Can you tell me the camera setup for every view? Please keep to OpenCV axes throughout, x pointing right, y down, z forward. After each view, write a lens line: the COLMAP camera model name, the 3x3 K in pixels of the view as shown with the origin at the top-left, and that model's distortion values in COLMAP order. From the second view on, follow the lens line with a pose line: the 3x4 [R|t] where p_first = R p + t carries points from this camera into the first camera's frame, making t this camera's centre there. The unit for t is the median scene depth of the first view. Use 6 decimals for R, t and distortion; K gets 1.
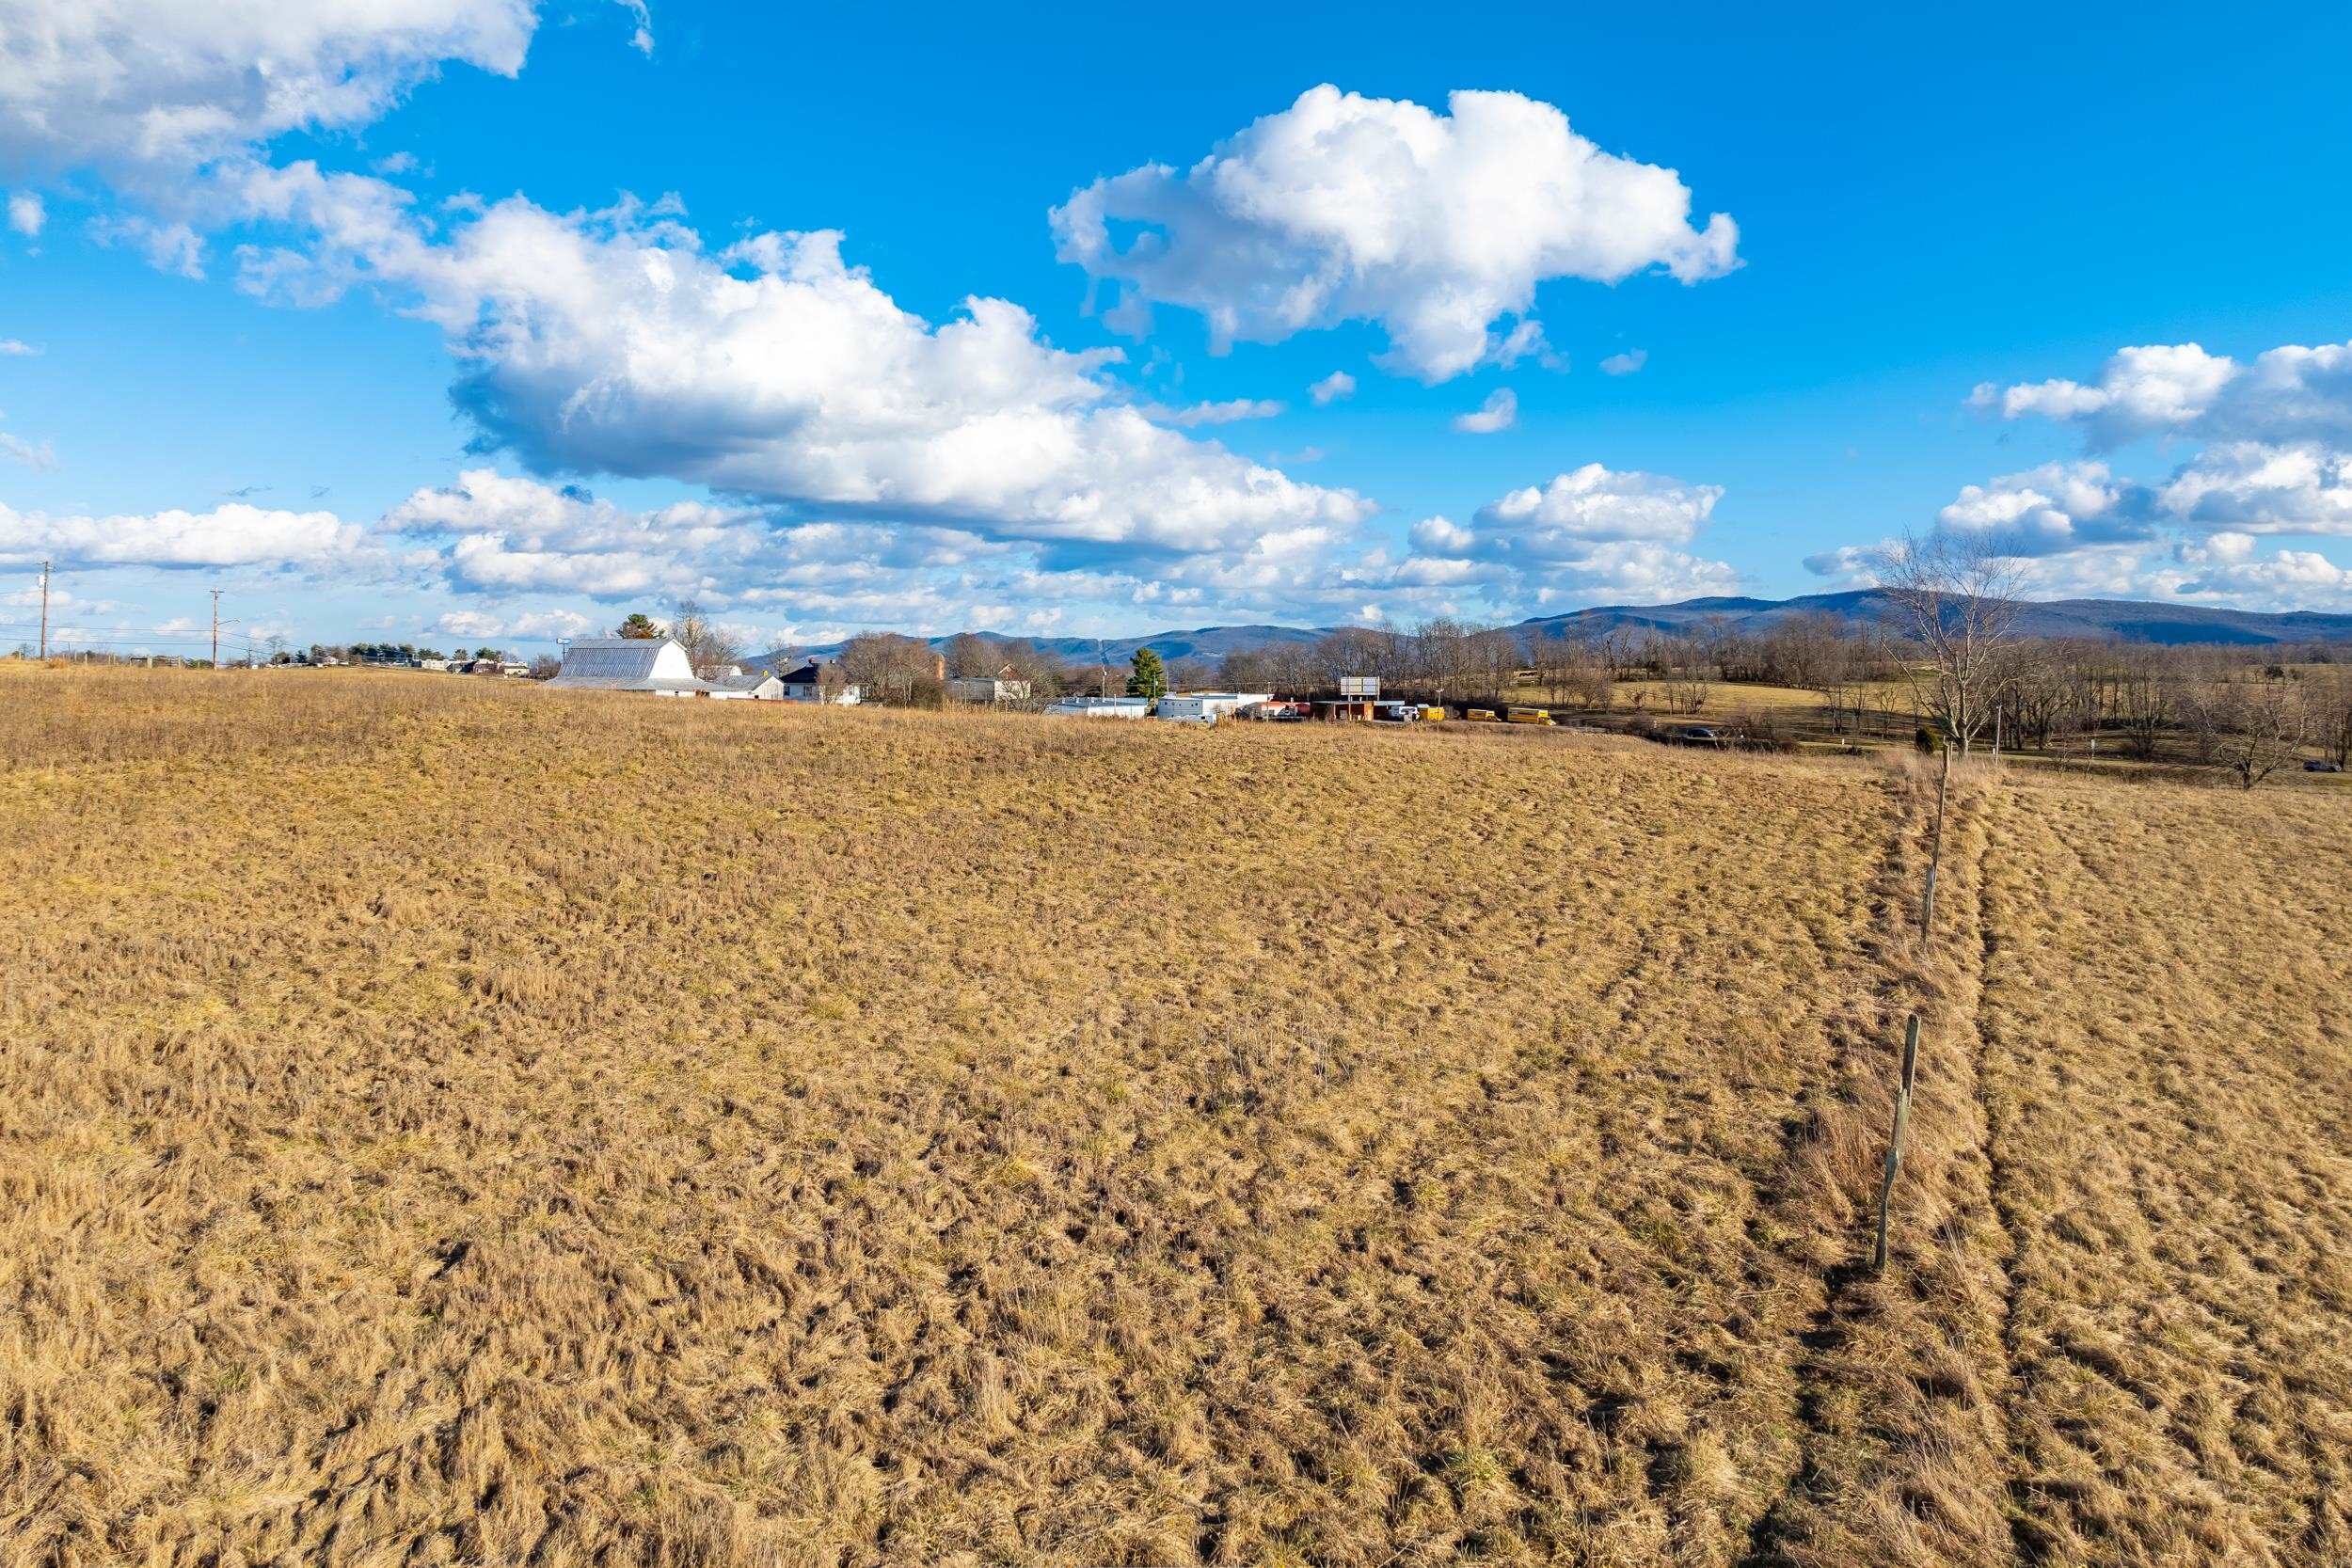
lens RADIAL K [[1693.1, 0, 1165.7], [0, 1693.1, 739.9], [0, 0, 1]] dist [-0.038625, 0.032093]
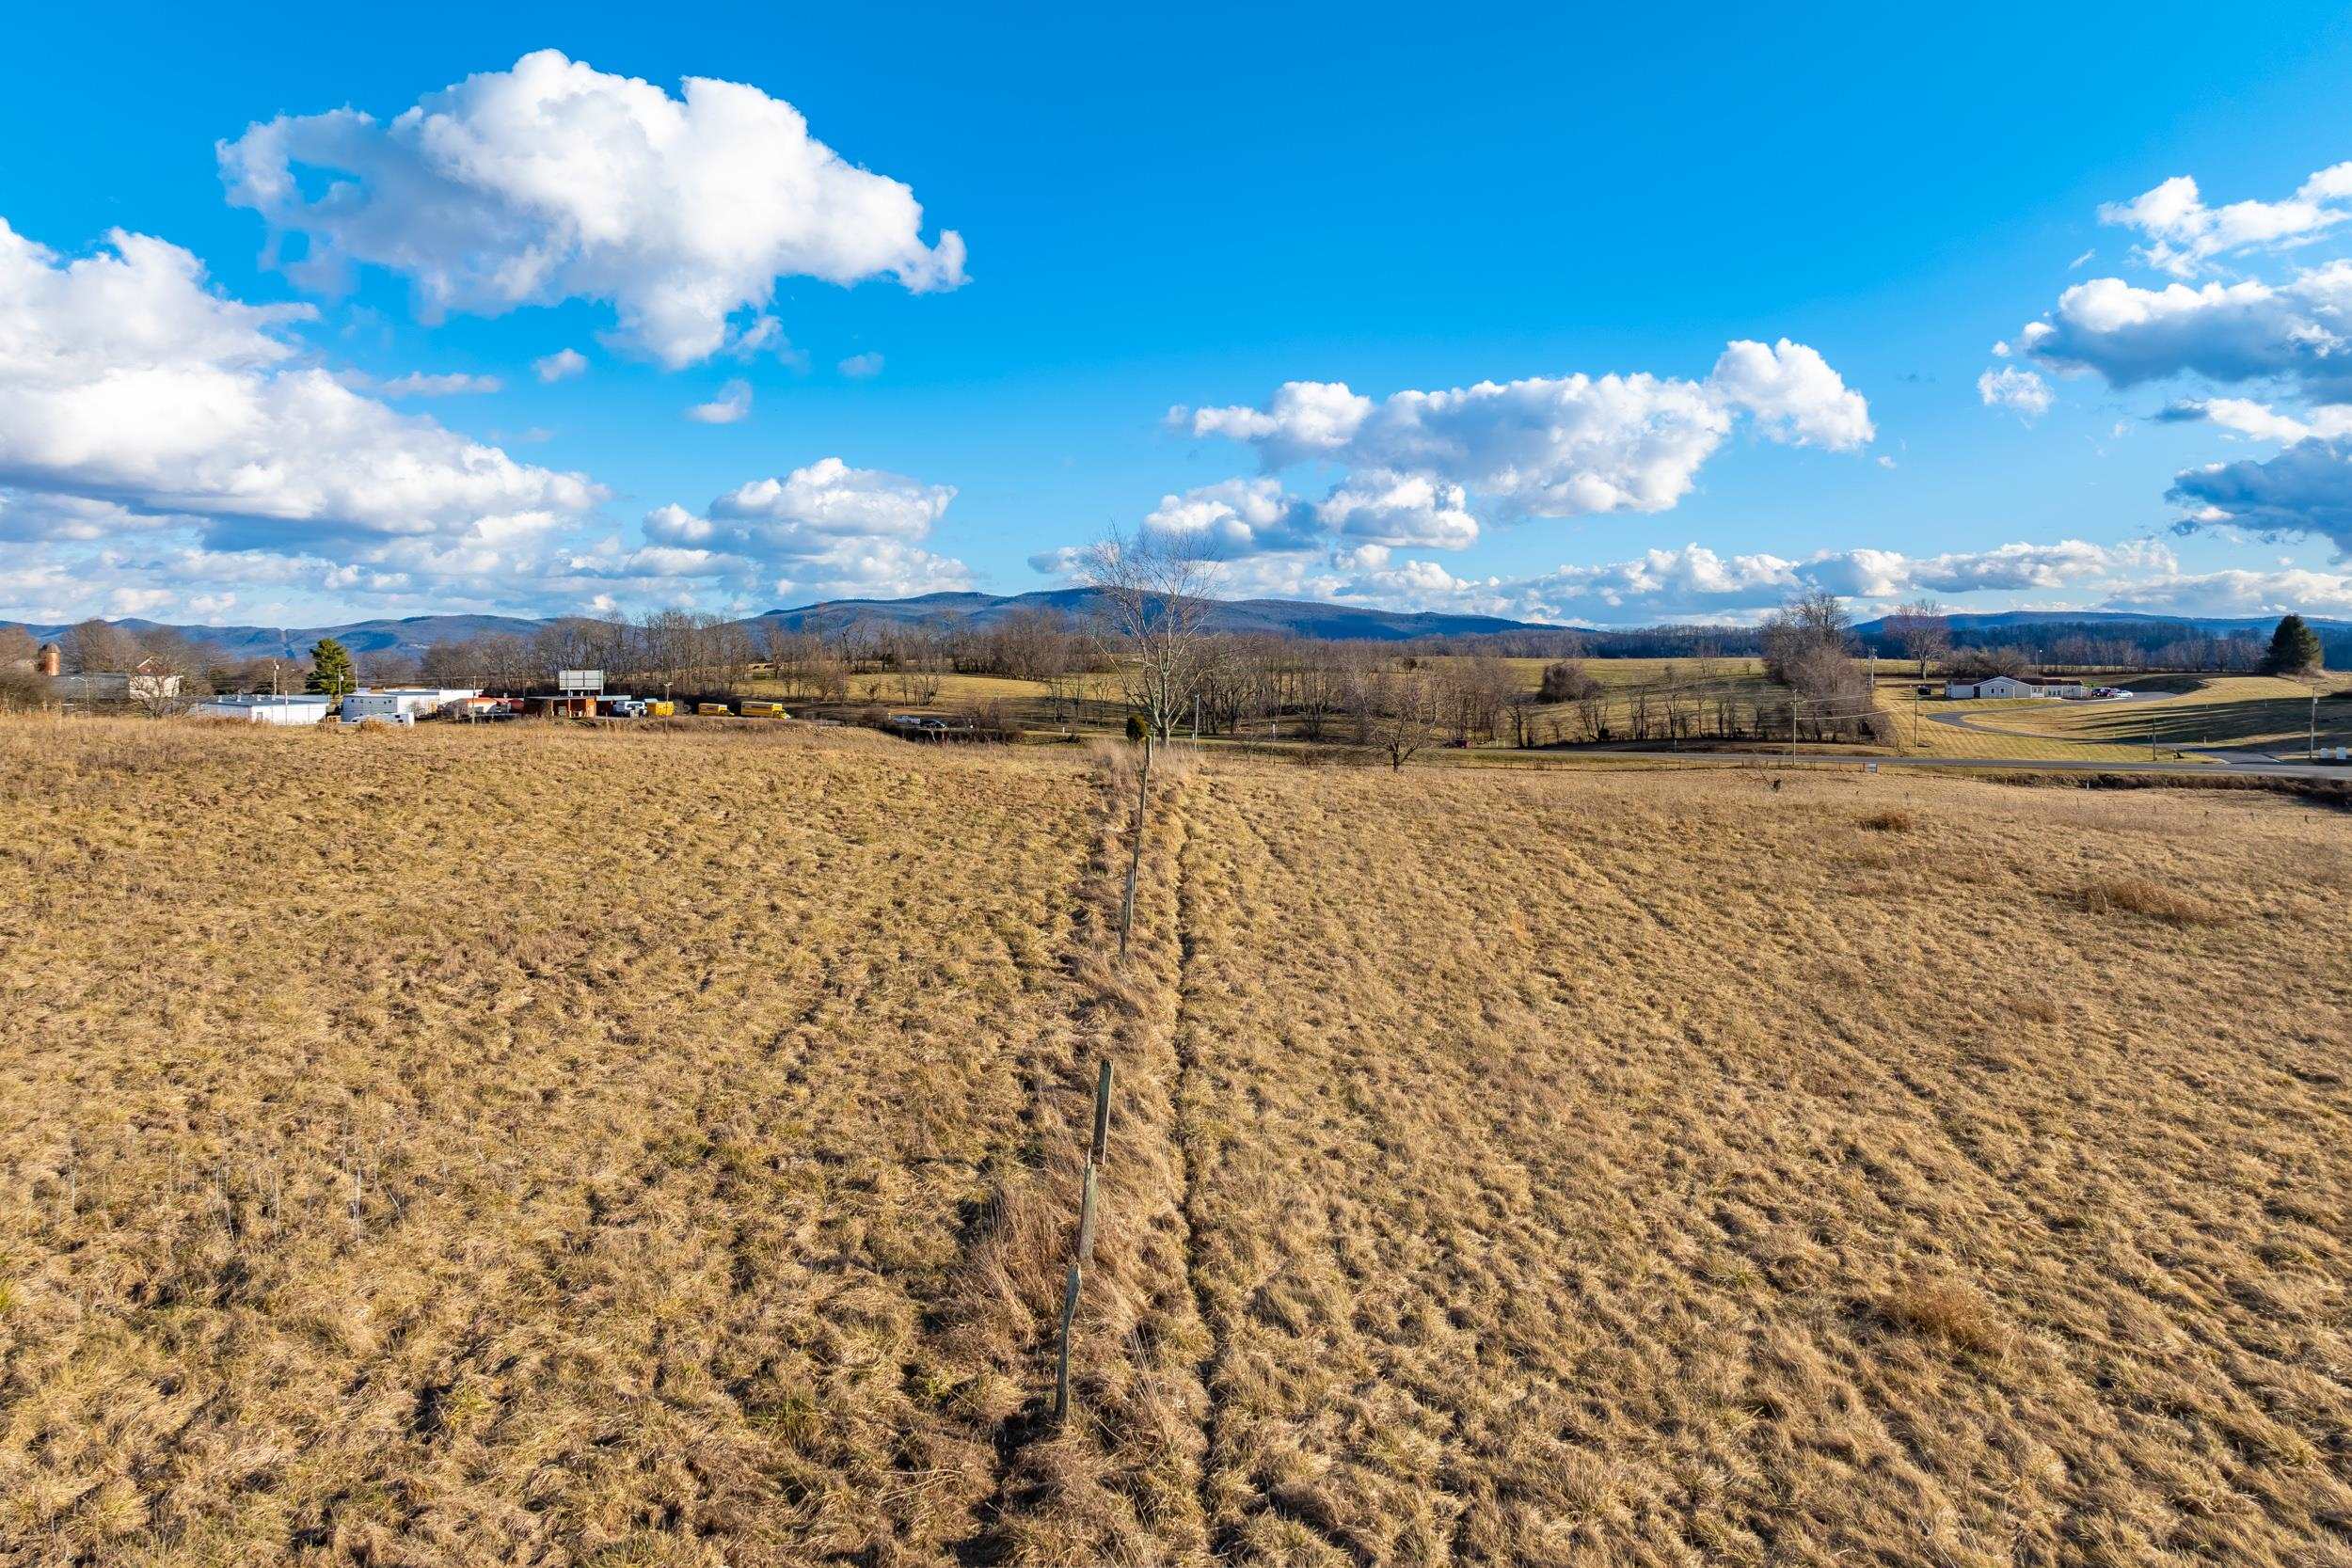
lens RADIAL K [[1693.1, 0, 1165.7], [0, 1693.1, 739.9], [0, 0, 1]] dist [-0.038625, 0.032093]
pose [[0.904396, -0.020048, 0.426223, 0.077625], [0.018147, 0.999799, 0.008520, -0.006517], [-0.426308, 0.000029, 0.904578, 0.146229]]
